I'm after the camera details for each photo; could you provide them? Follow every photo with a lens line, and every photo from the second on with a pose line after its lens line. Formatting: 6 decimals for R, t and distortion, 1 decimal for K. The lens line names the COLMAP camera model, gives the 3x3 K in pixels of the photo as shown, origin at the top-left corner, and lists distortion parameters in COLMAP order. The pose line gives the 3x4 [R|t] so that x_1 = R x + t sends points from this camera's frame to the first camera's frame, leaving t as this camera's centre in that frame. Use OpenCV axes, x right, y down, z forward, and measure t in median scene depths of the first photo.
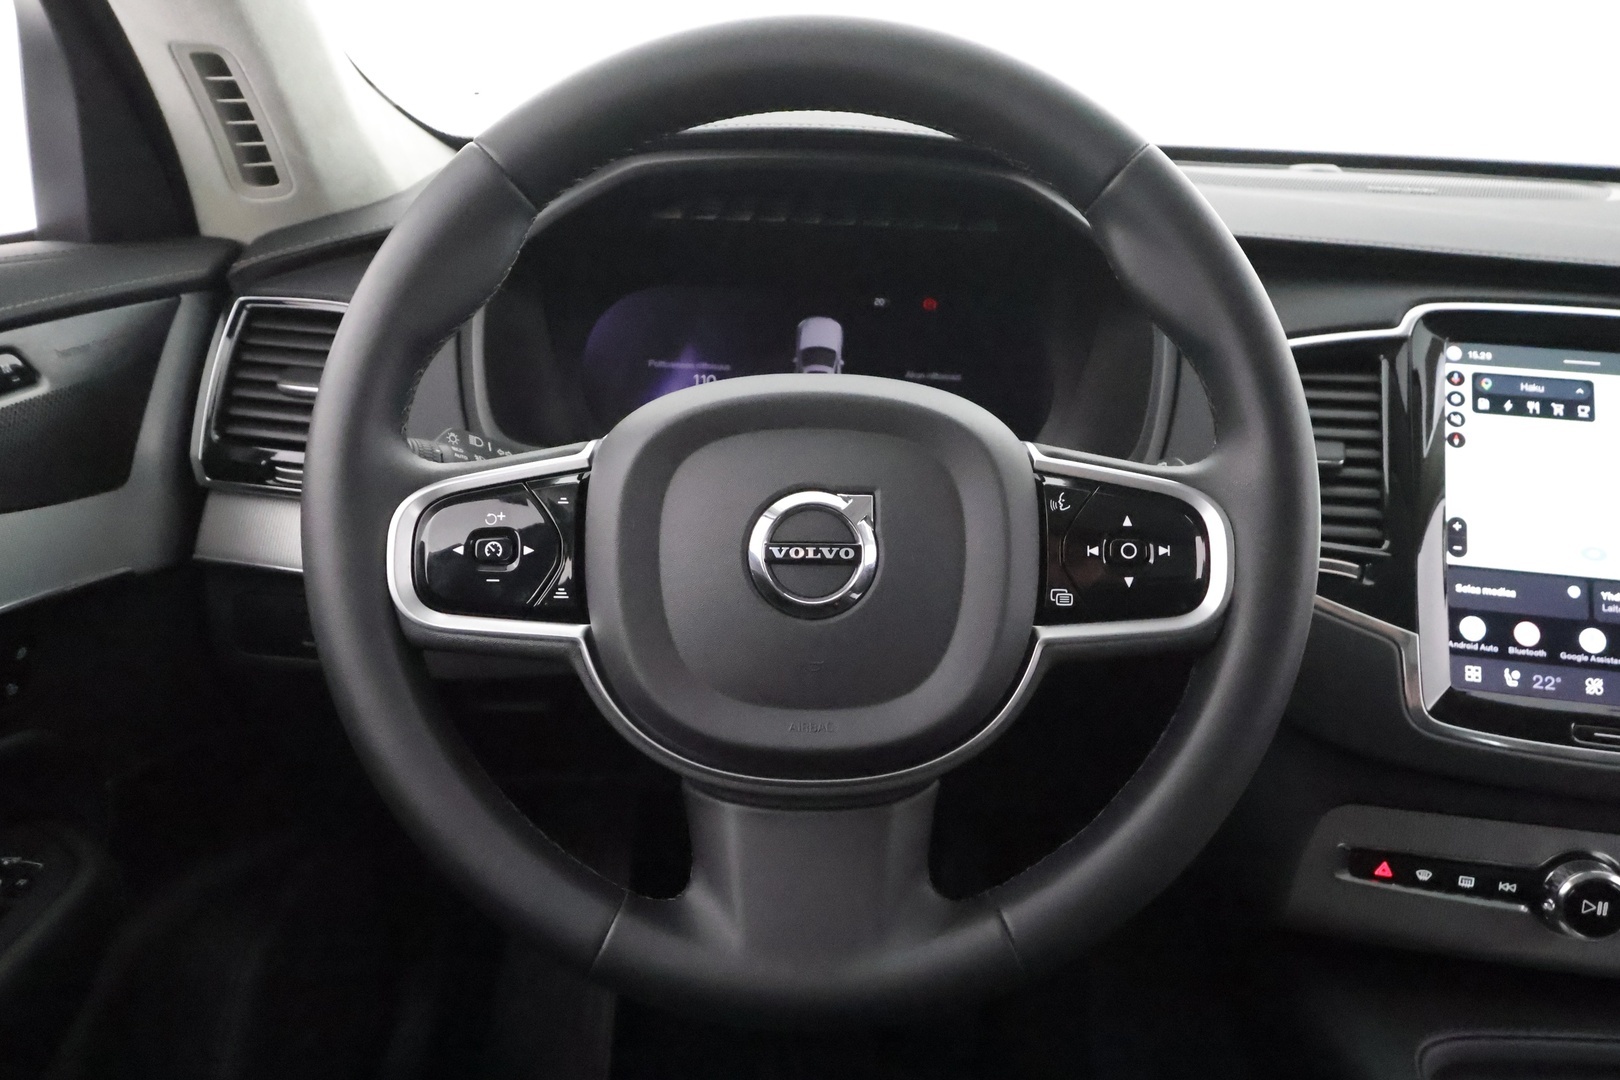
lens RADIAL K [[1131.0, 0, 810.0], [0, 1131.0, 540.0], [0, 0, 1]] dist [0.003700, 0.001444]
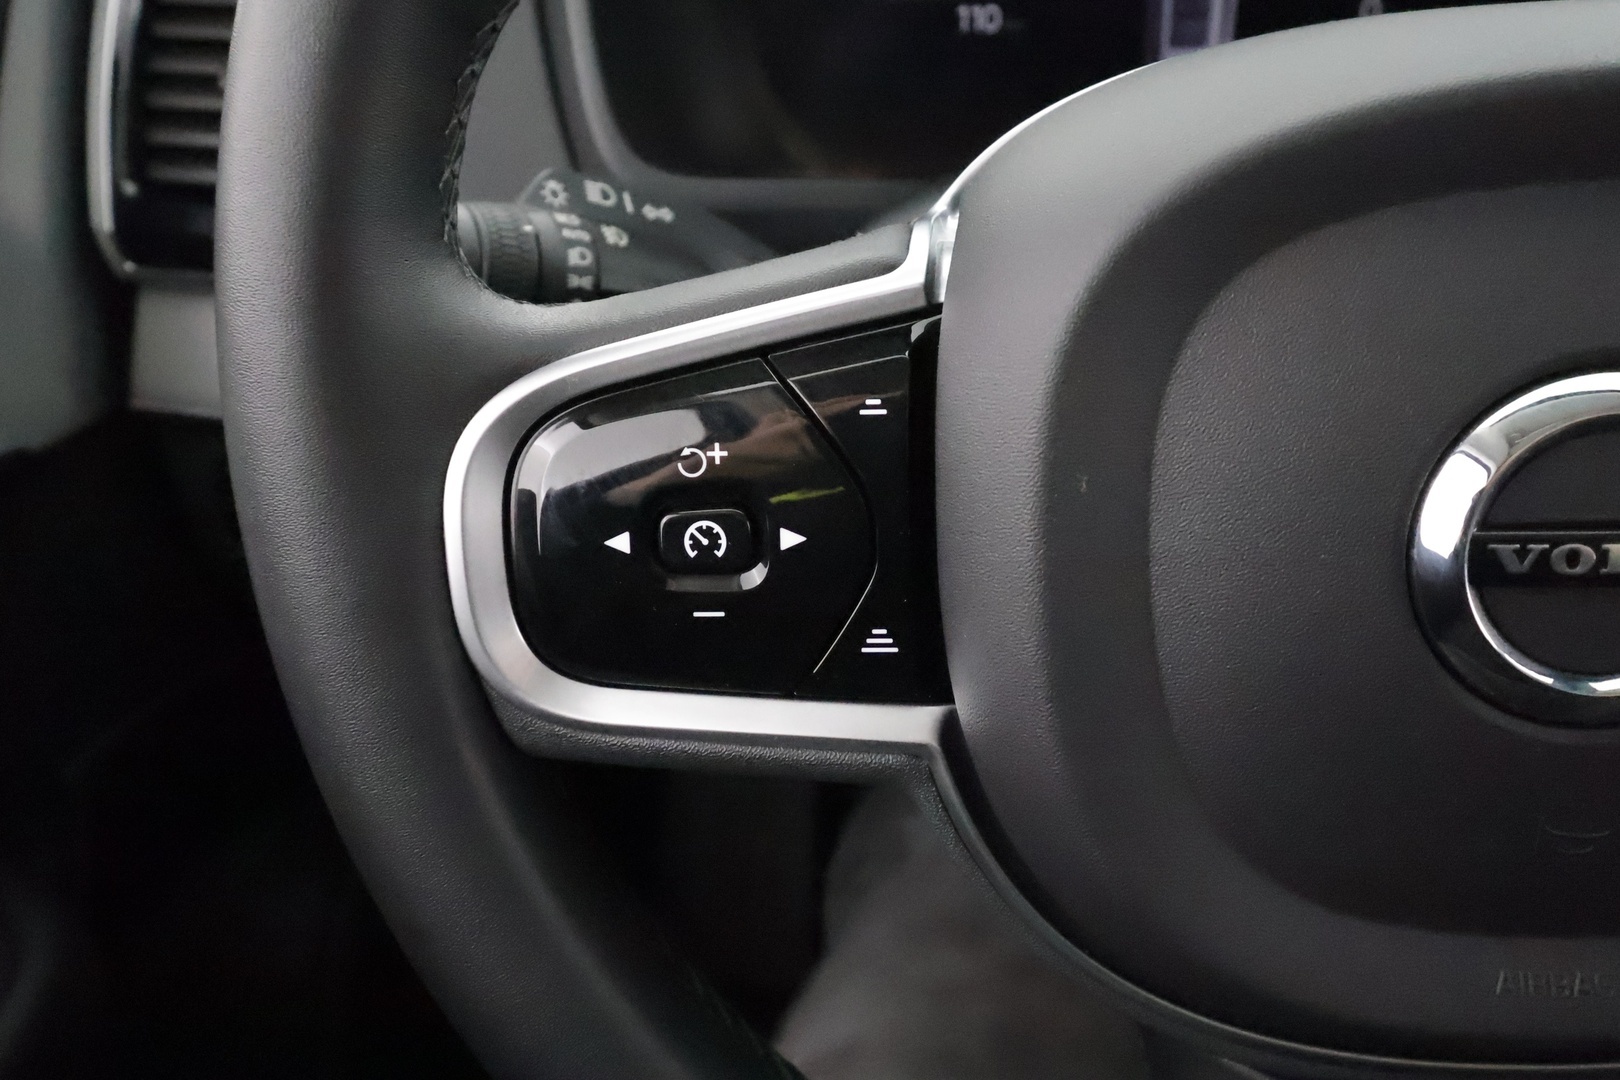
lens RADIAL K [[1326.7, 0, 810.0], [0, 1326.7, 540.0], [0, 0, 1]] dist [0.005802, 0.002876]
pose [[0.993062, -0.028213, -0.114160, -0.182582], [0.056106, 0.966849, 0.249108, -0.100559], [0.103347, -0.253785, 0.961724, 0.535157]]
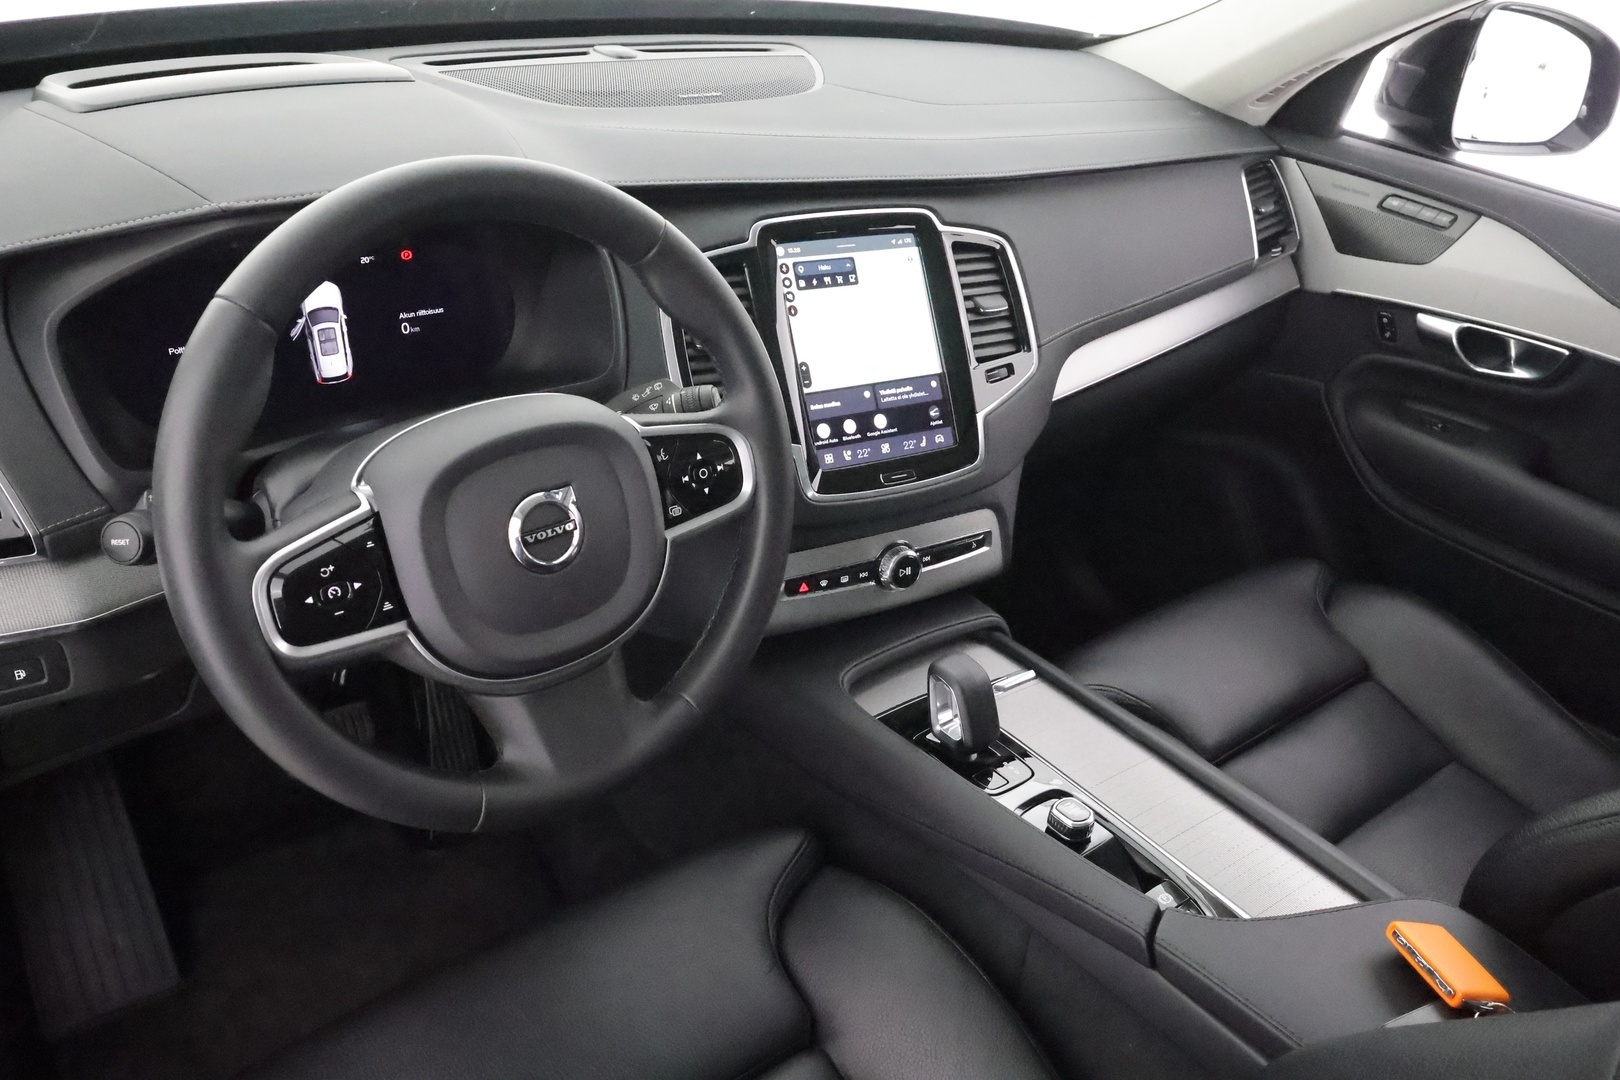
lens RADIAL K [[1282.2, 0, 810.0], [0, 1282.2, 540.0], [0, 0, 1]] dist [0.004050, 0.007790]
pose [[0.772294, -0.295548, 0.562329, -0.672125], [0.150214, 0.945044, 0.290393, -0.410600], [-0.617250, -0.139799, 0.774247, -0.569242]]
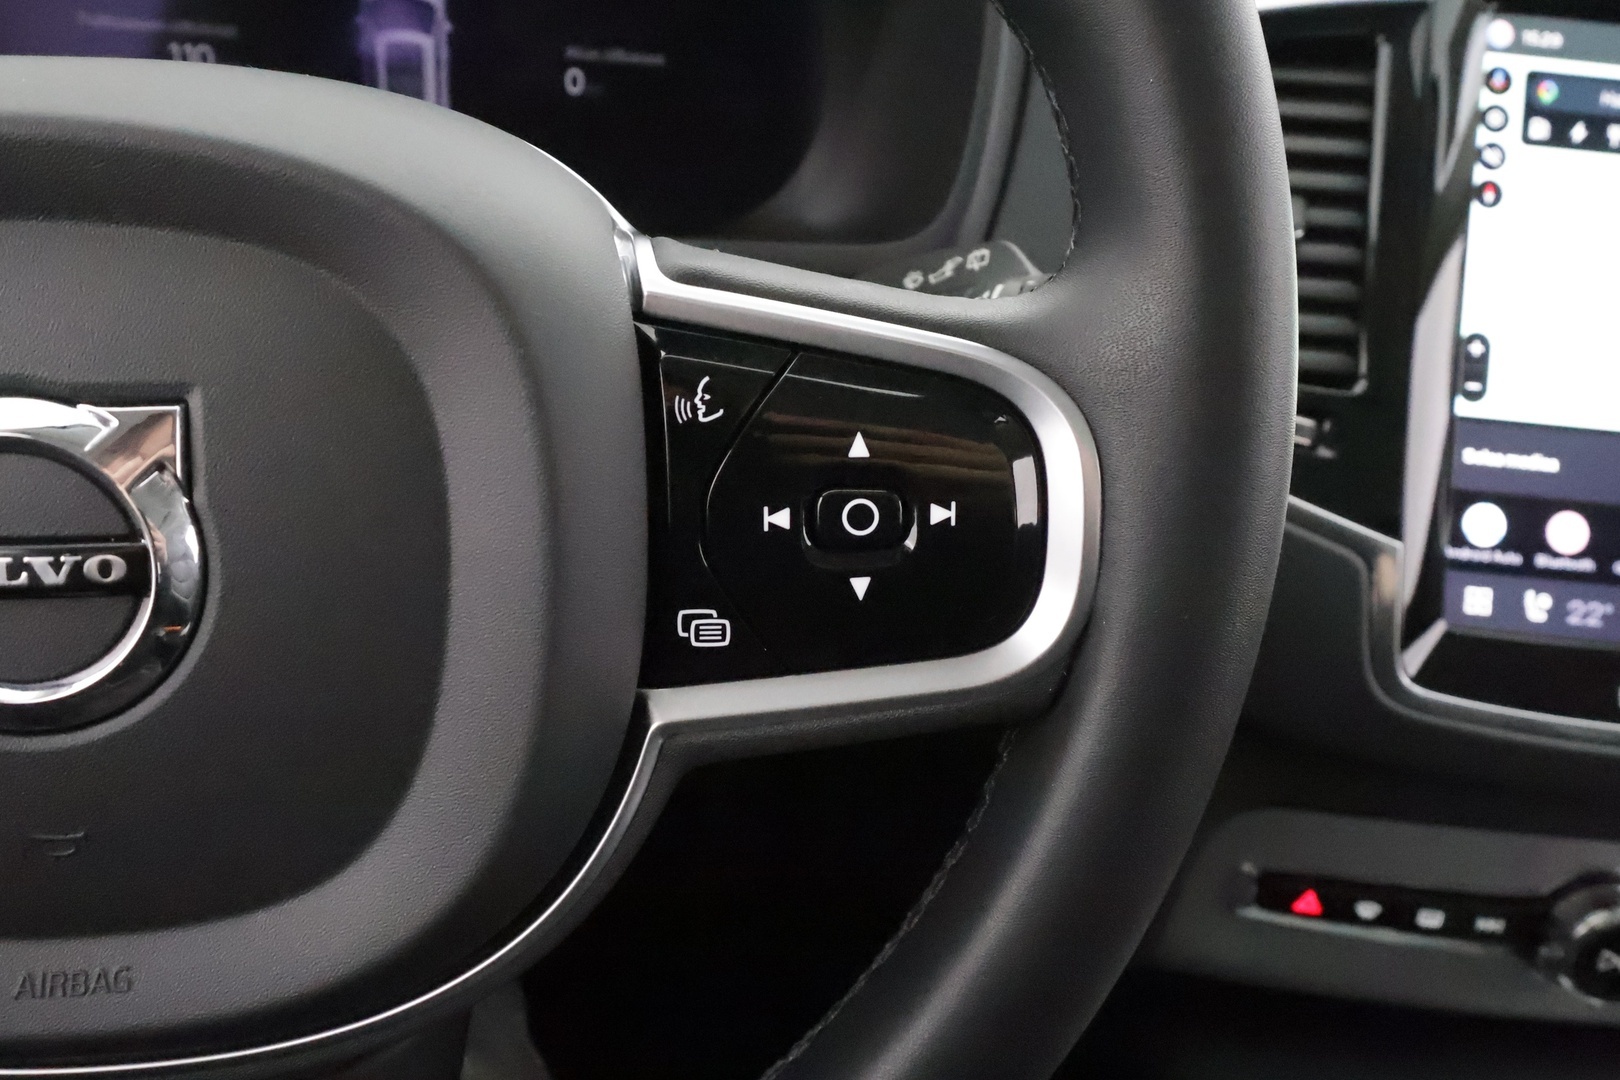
lens RADIAL K [[1282.2, 0, 810.0], [0, 1282.2, 540.0], [0, 0, 1]] dist [0.004050, 0.007790]
pose [[0.991636, -0.027129, 0.126181, 0.193984], [-0.001587, 0.975022, 0.222103, -0.084840], [-0.129055, -0.220445, 0.966824, 0.515011]]
